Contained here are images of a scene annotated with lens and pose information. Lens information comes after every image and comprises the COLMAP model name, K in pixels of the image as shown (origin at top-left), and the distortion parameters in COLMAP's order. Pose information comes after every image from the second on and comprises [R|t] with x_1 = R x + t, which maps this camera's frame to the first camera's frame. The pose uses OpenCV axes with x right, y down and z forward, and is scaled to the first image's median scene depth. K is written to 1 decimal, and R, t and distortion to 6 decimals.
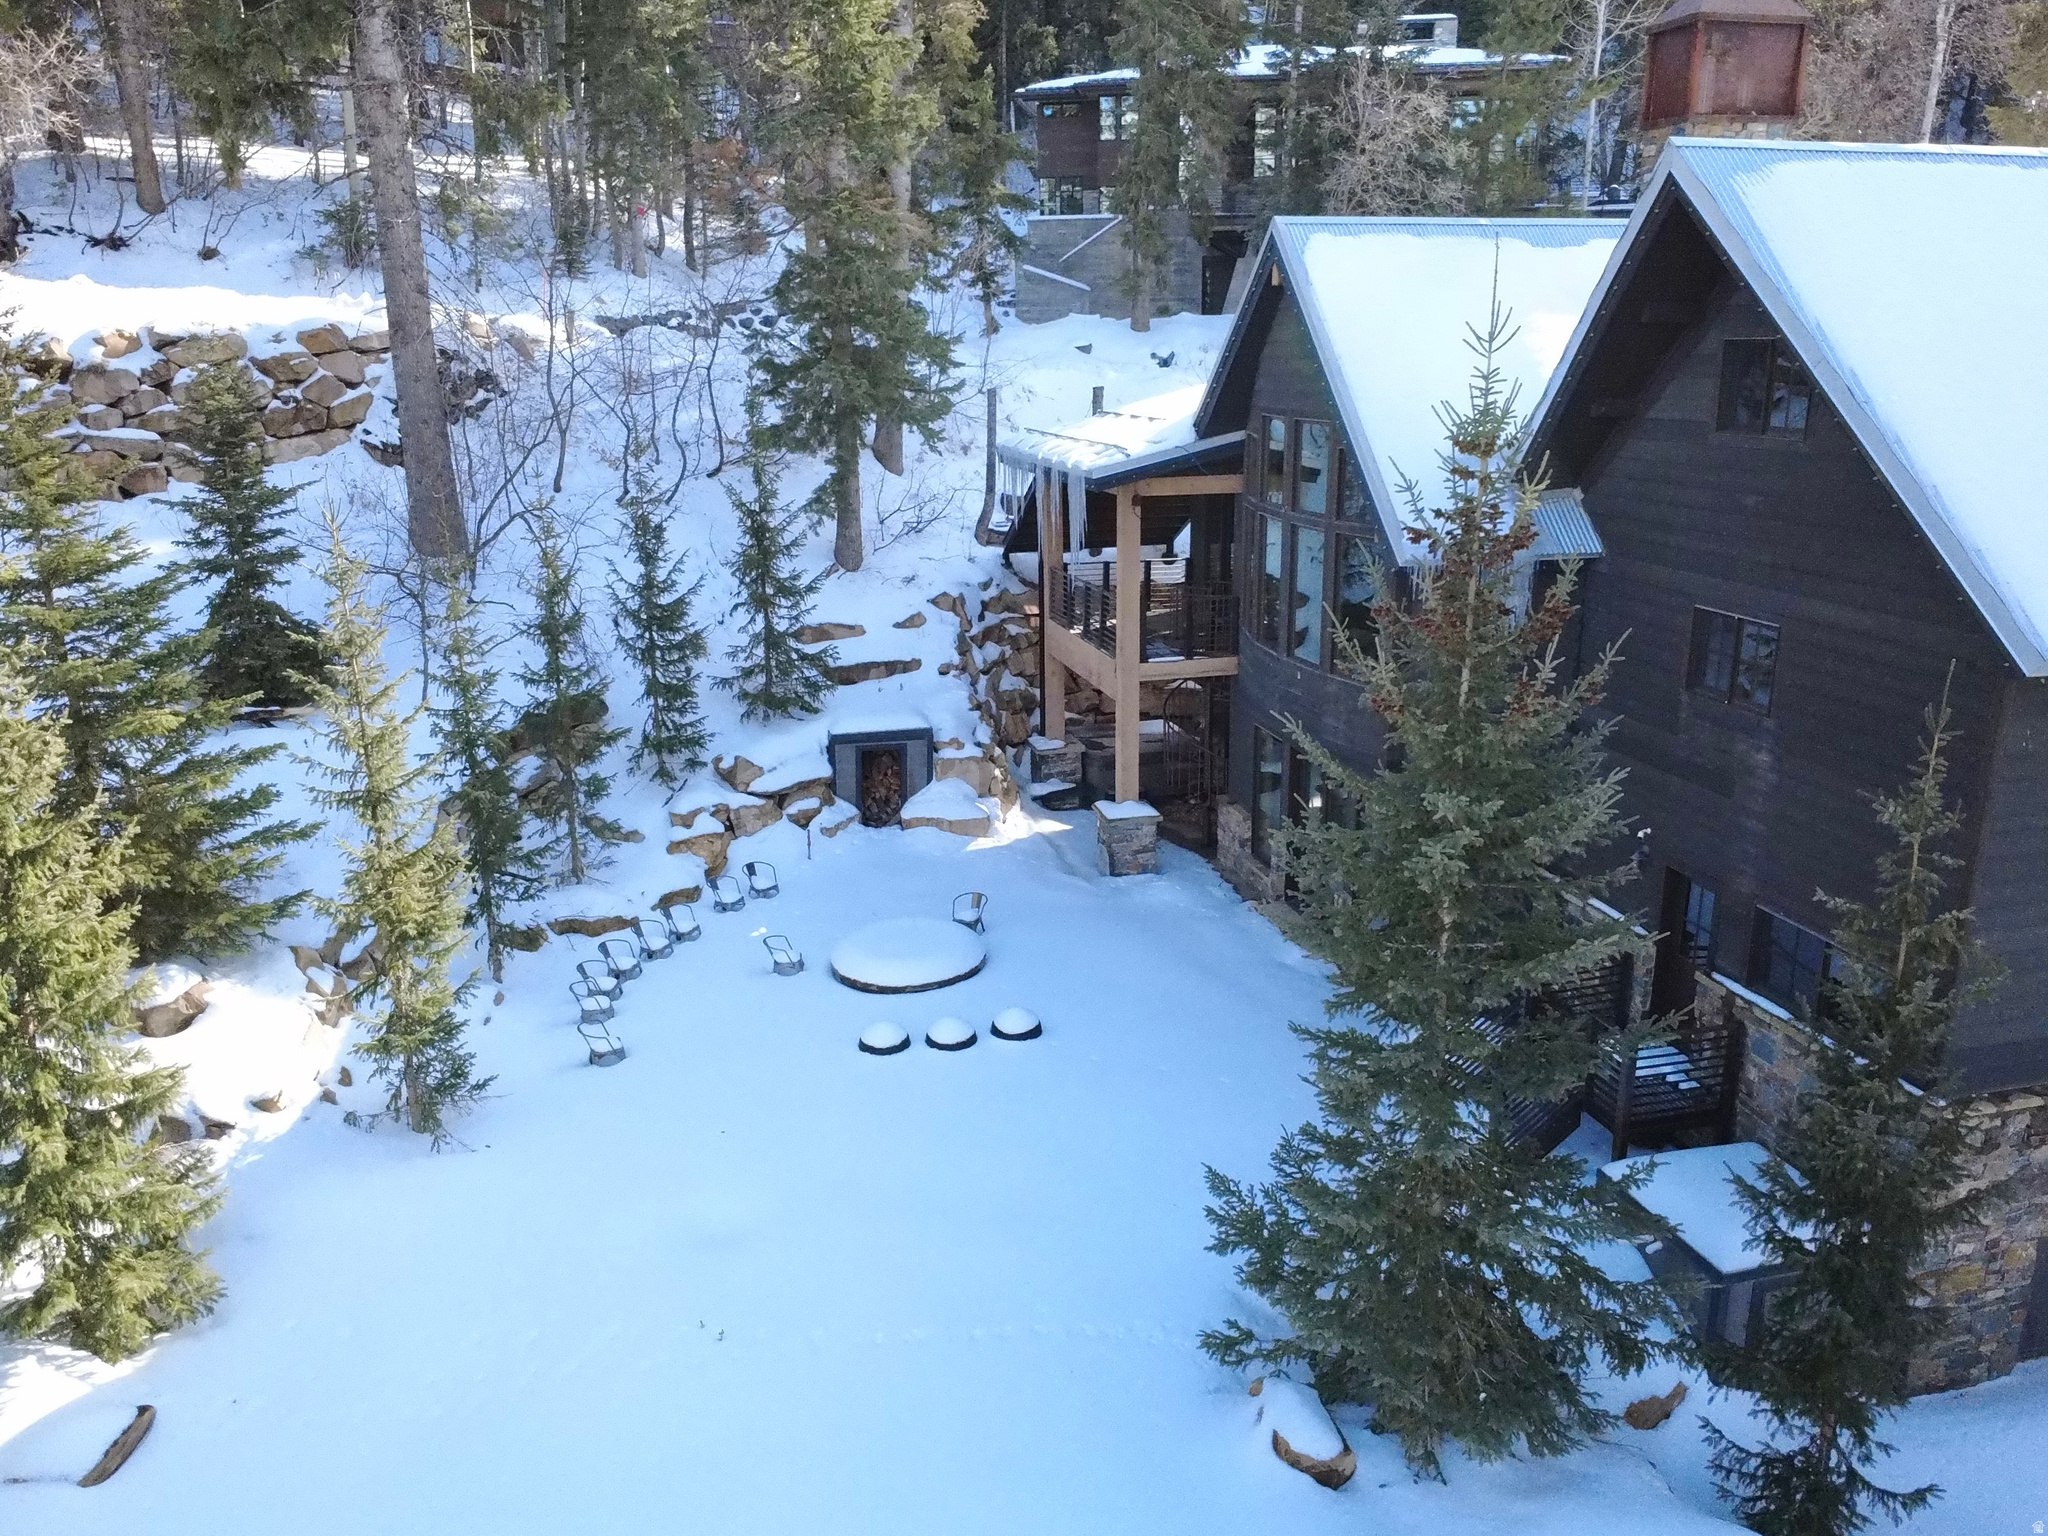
lens RADIAL K [[1497.8, 0, 1028.5], [0, 1497.8, 763.1], [0, 0, 1]] dist [-0.007704, 0.006611]
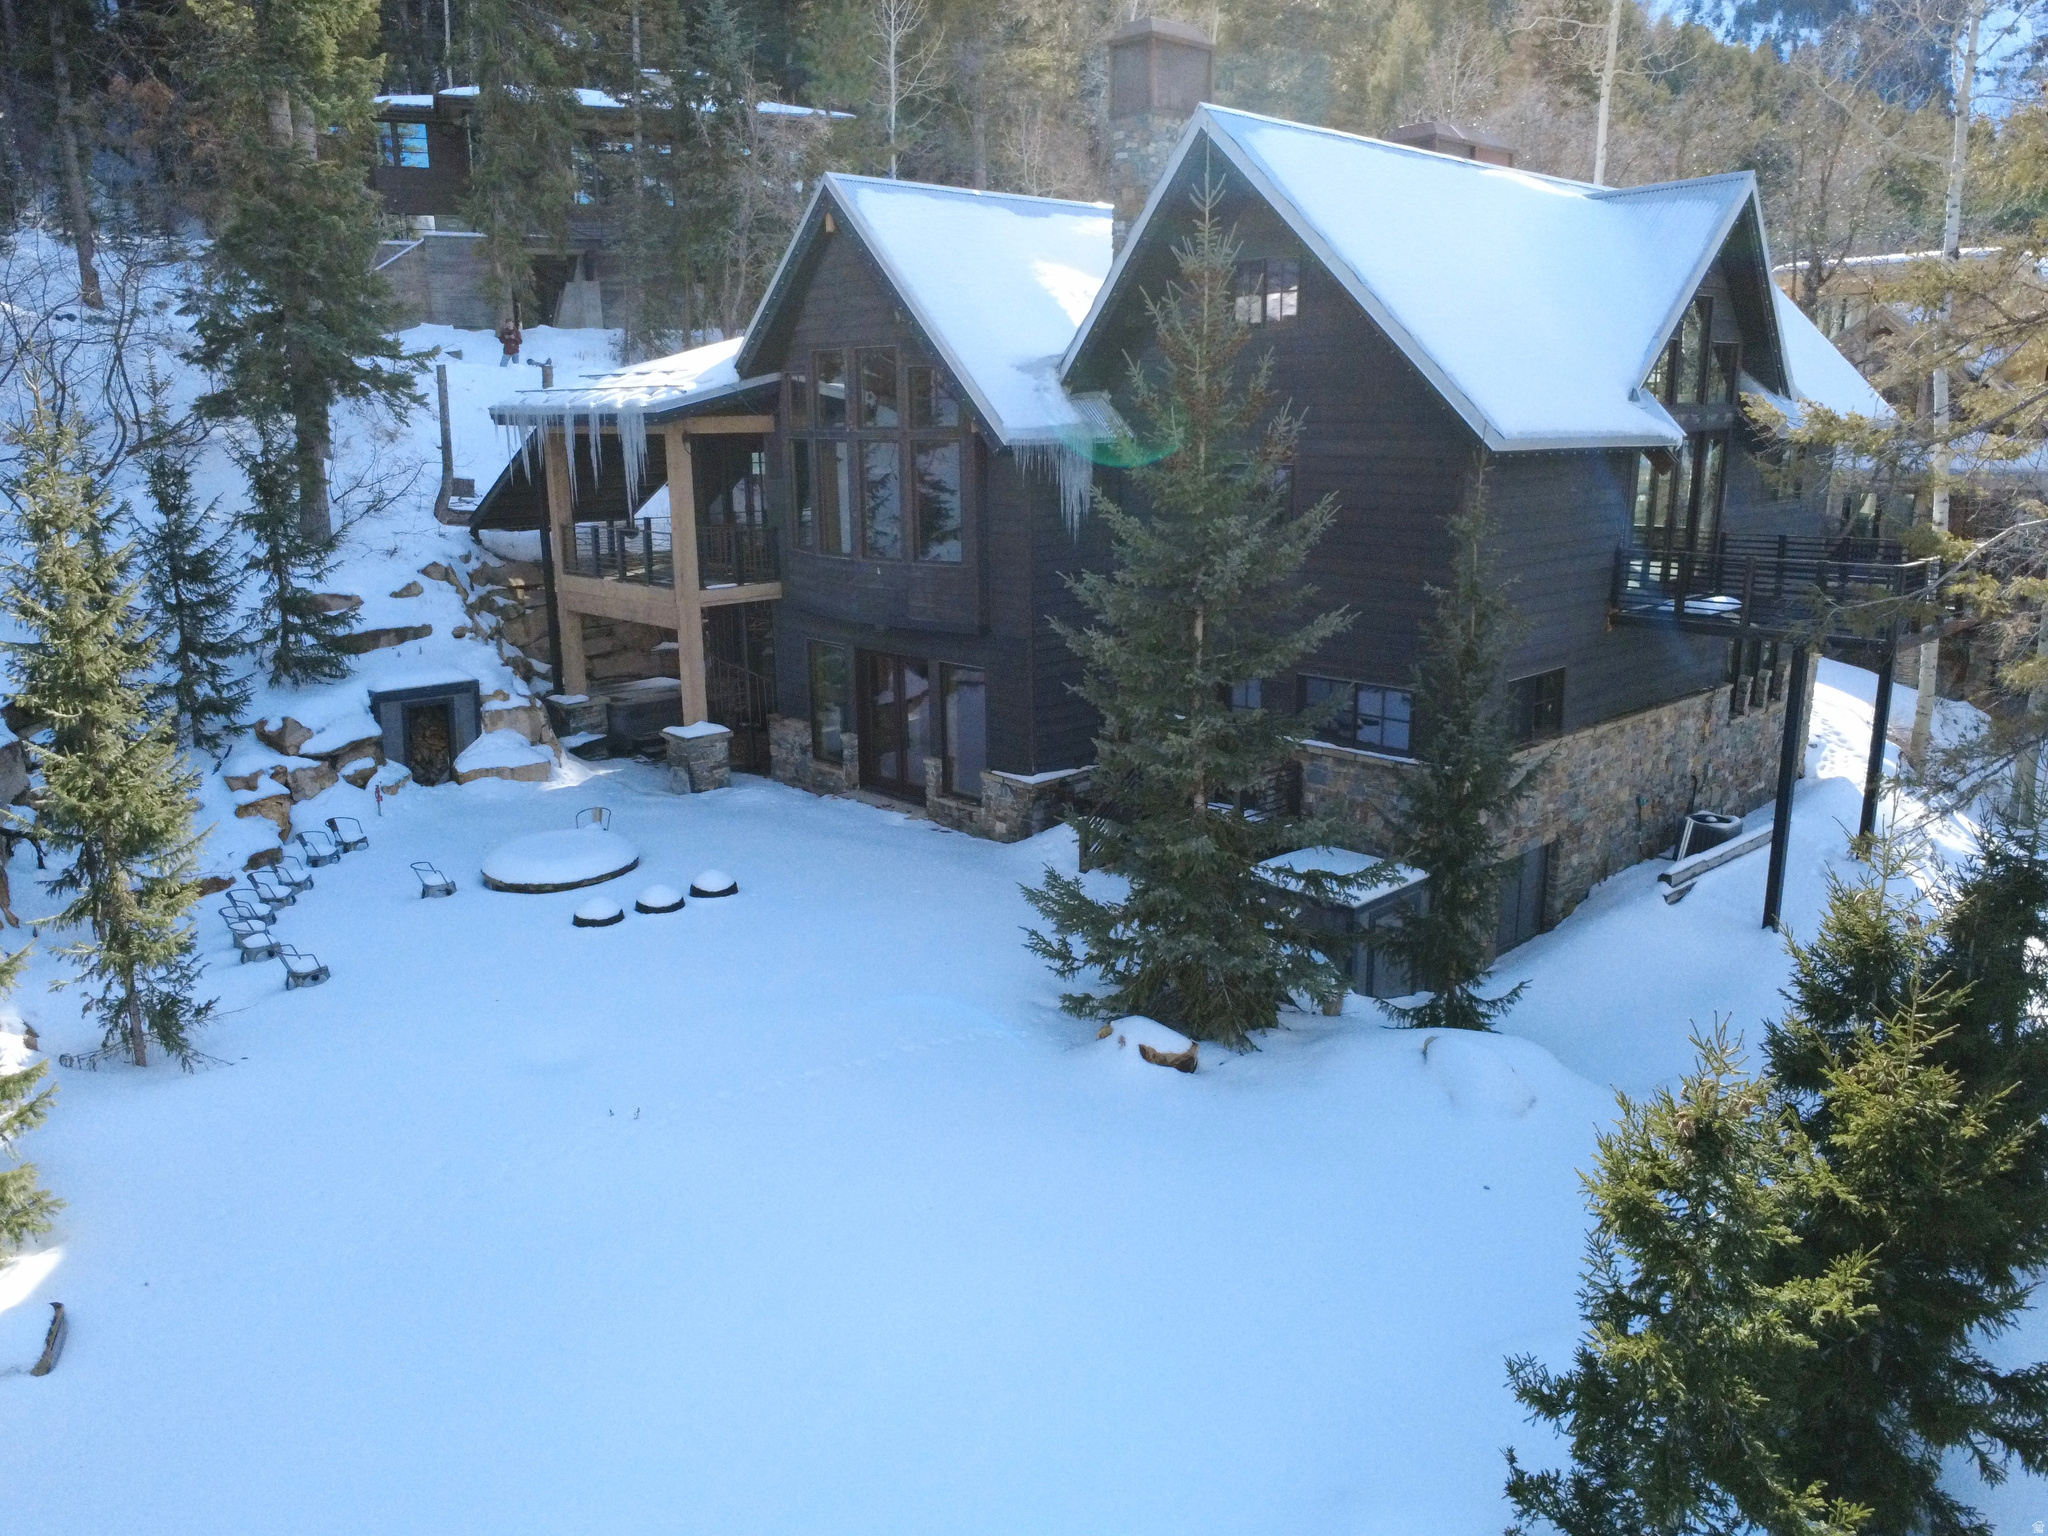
lens RADIAL K [[1491.2, 0, 1025.3], [0, 1491.2, 763.1], [0, 0, 1]] dist [-0.000362, 0.000089]
pose [[0.873288, -0.110562, 0.474494, -0.238161], [0.133479, 0.990942, -0.014763, 0.101223], [-0.468563, 0.076227, 0.880135, -0.045661]]
